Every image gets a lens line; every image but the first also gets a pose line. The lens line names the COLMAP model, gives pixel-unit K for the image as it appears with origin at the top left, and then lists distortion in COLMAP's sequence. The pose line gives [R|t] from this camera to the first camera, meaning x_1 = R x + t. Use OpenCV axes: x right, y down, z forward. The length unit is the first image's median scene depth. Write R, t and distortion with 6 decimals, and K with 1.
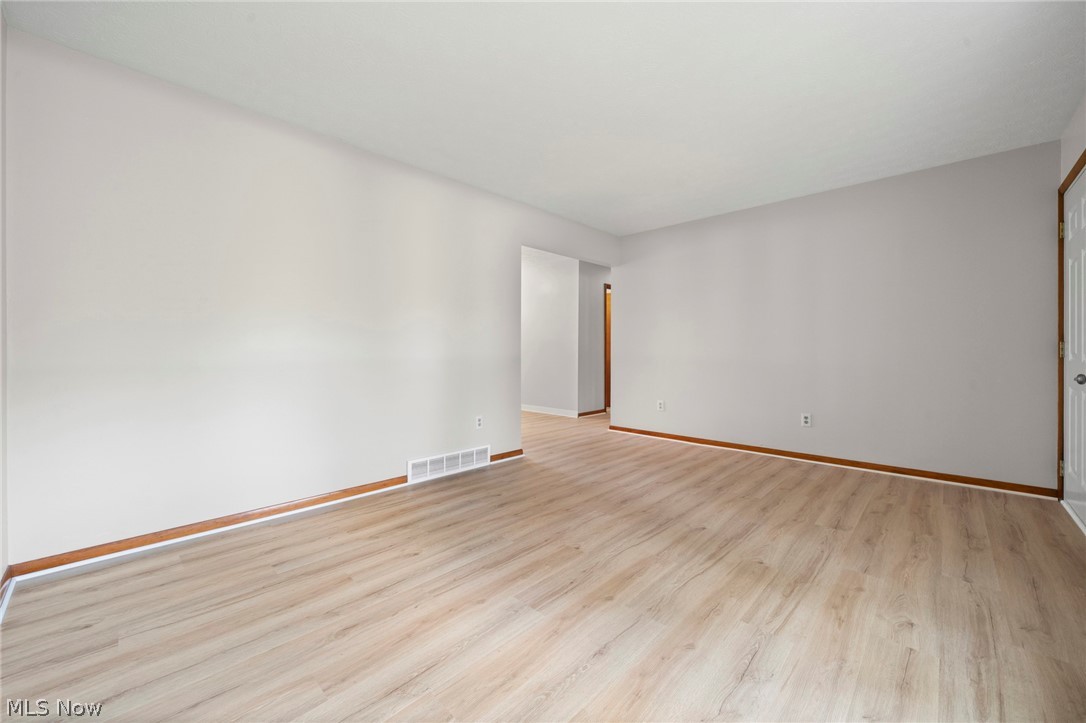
lens RADIAL K [[412.9, 0, 549.7], [0, 412.9, 356.0], [0, 0, 1]] dist [-0.005690, -0.000004]
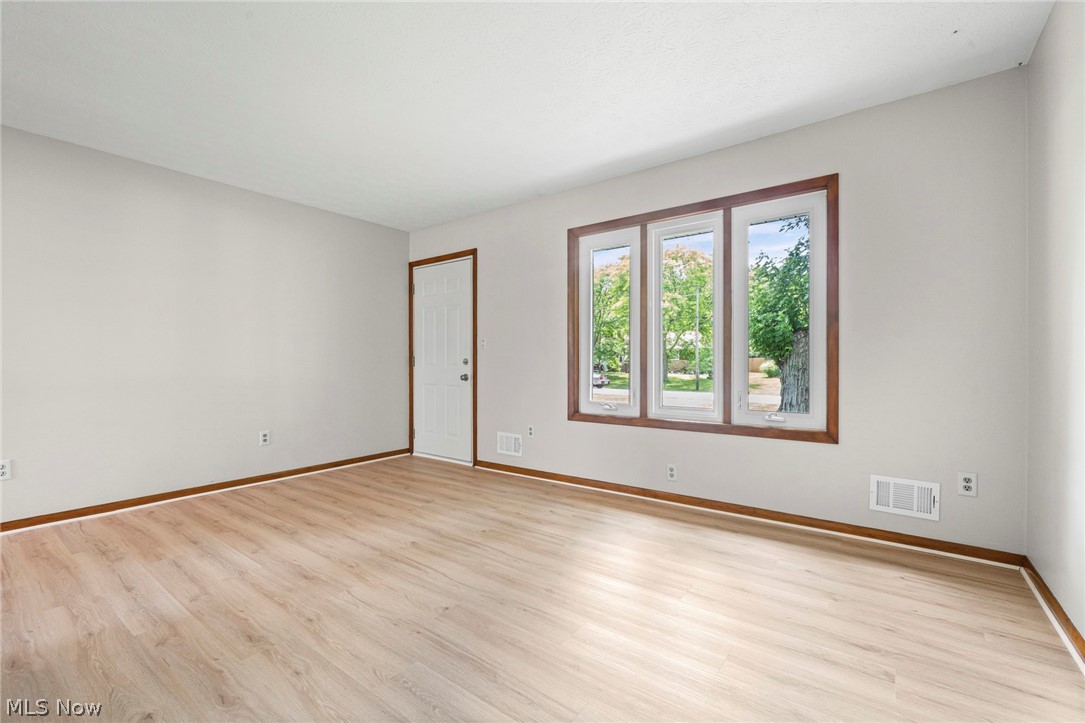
lens RADIAL K [[465.8, 0, 530.3], [0, 465.8, 355.3], [0, 0, 1]] dist [0.000595, -0.000078]
pose [[-0.094976, 0.016156, 0.995348, -0.779223], [0.013808, 0.999793, -0.014910, -0.007775], [-0.995384, 0.012328, -0.095180, 0.837124]]
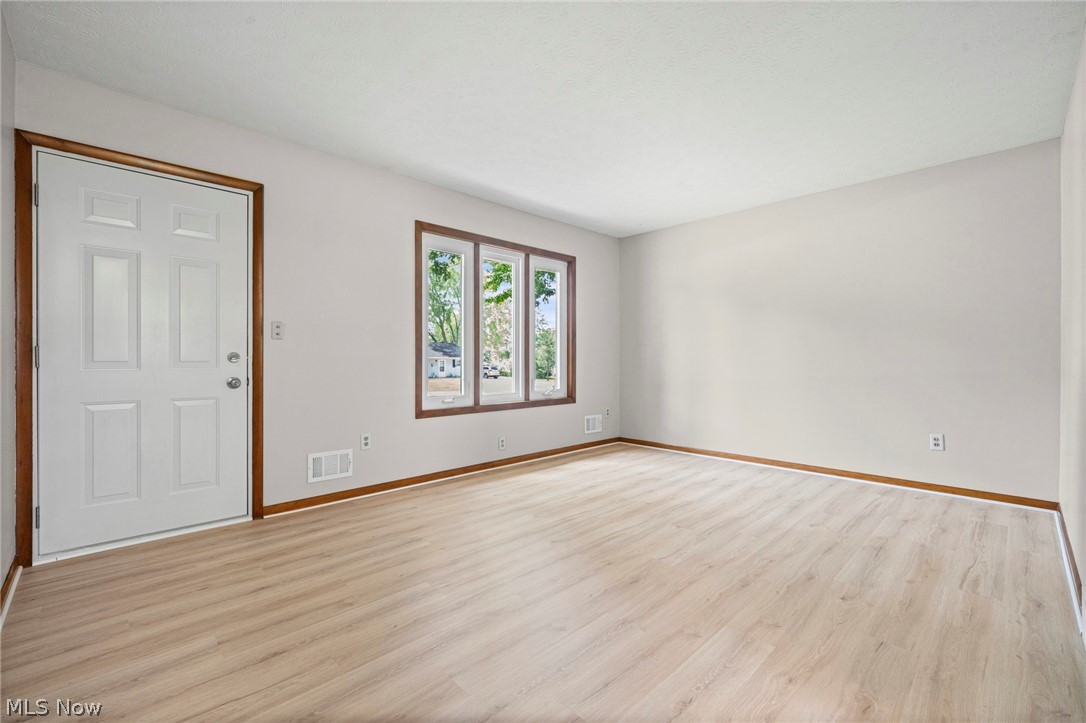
lens RADIAL K [[466.2, 0, 544.8], [0, 466.2, 358.1], [0, 0, 1]] dist [0.000595, -0.000078]
pose [[-0.999041, 0.002159, 0.043724, 0.352441], [0.002636, 0.999938, 0.010842, -0.024906], [-0.043698, 0.010947, -0.998985, 2.125179]]
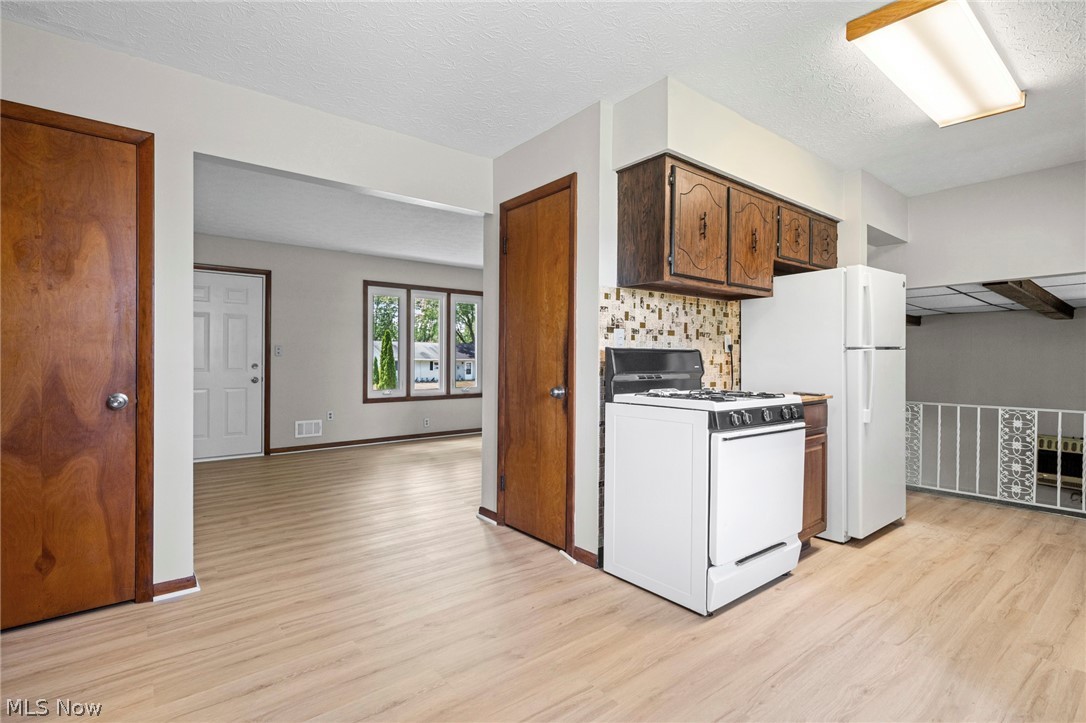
lens RADIAL K [[525.1, 0, 550.4], [0, 525.1, 354.9], [0, 0, 1]] dist [0.002347, 0.000420]
pose [[-0.991592, 0.002697, 0.129379, -0.533895], [0.003029, 0.999993, 0.002365, -0.071909], [-0.129372, 0.002737, -0.991592, 3.285951]]
